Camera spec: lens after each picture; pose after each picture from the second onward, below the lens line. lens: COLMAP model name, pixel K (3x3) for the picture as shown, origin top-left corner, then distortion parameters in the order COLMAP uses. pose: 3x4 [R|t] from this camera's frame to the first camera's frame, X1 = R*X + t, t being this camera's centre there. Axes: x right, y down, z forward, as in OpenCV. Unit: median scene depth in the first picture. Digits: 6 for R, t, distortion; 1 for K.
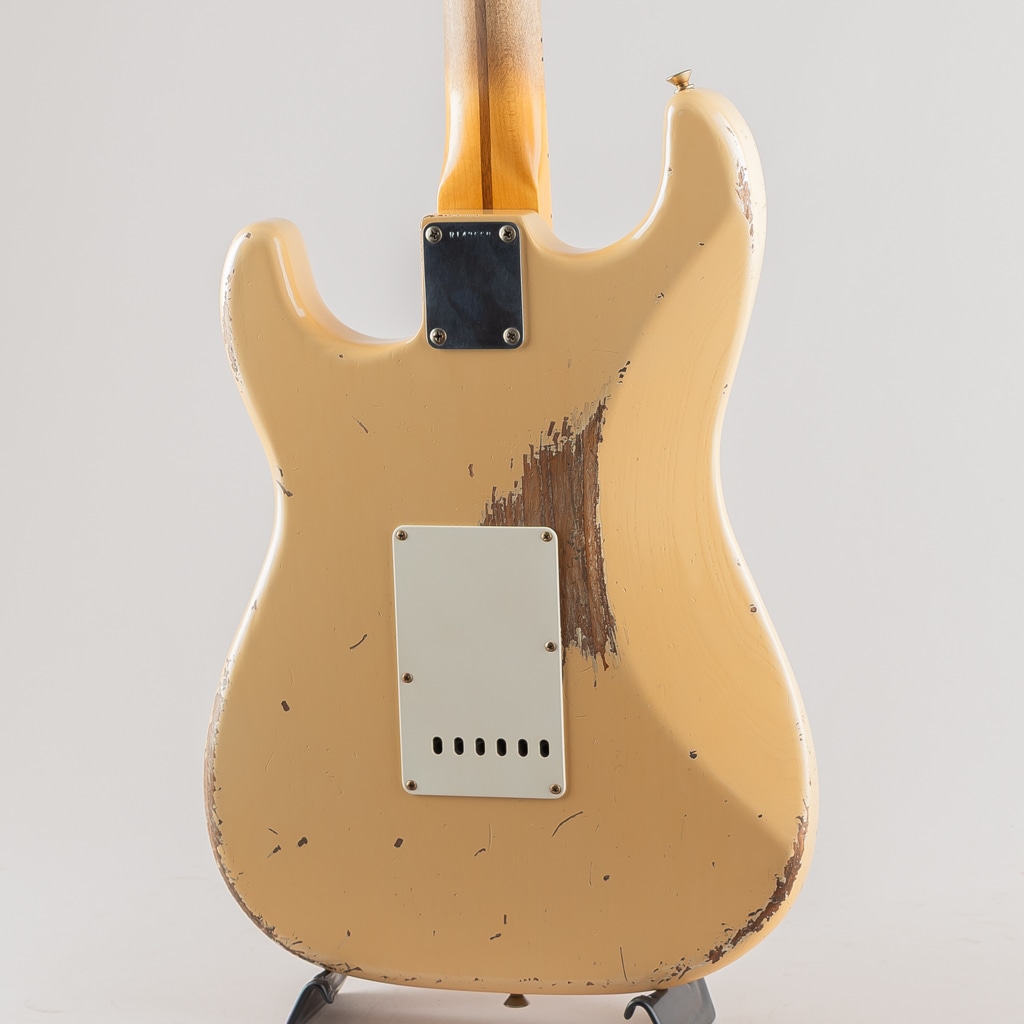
lens RADIAL K [[4391.1, 0, 512.0], [0, 4391.1, 512.0], [0, 0, 1]] dist [-0.051725, 2.674407]
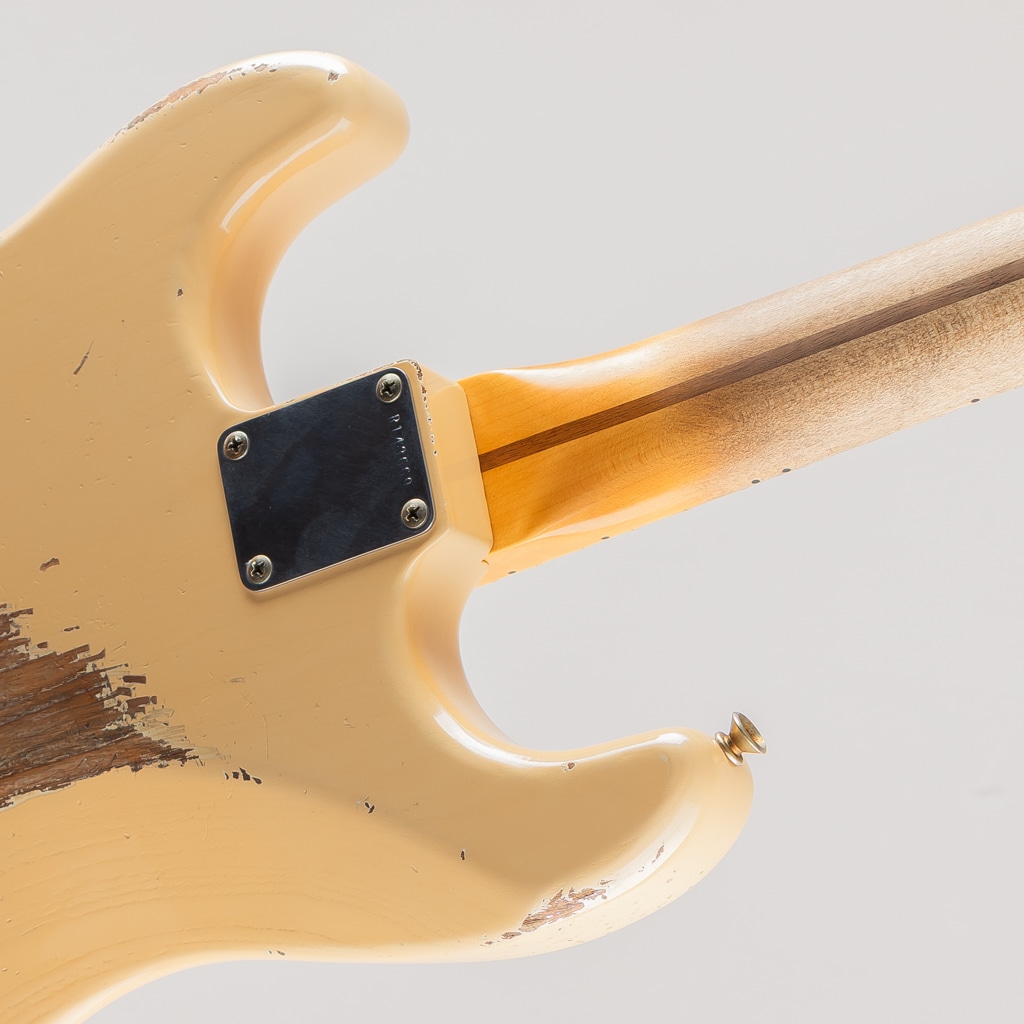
lens RADIAL K [[4391.1, 0, 512.0], [0, 4391.1, 512.0], [0, 0, 1]] dist [-0.051725, 2.674407]
pose [[0.277566, 0.959505, -0.048043, 0.029249], [-0.931580, 0.281034, 0.230606, -0.204180], [0.234769, -0.019253, 0.971861, 0.450632]]
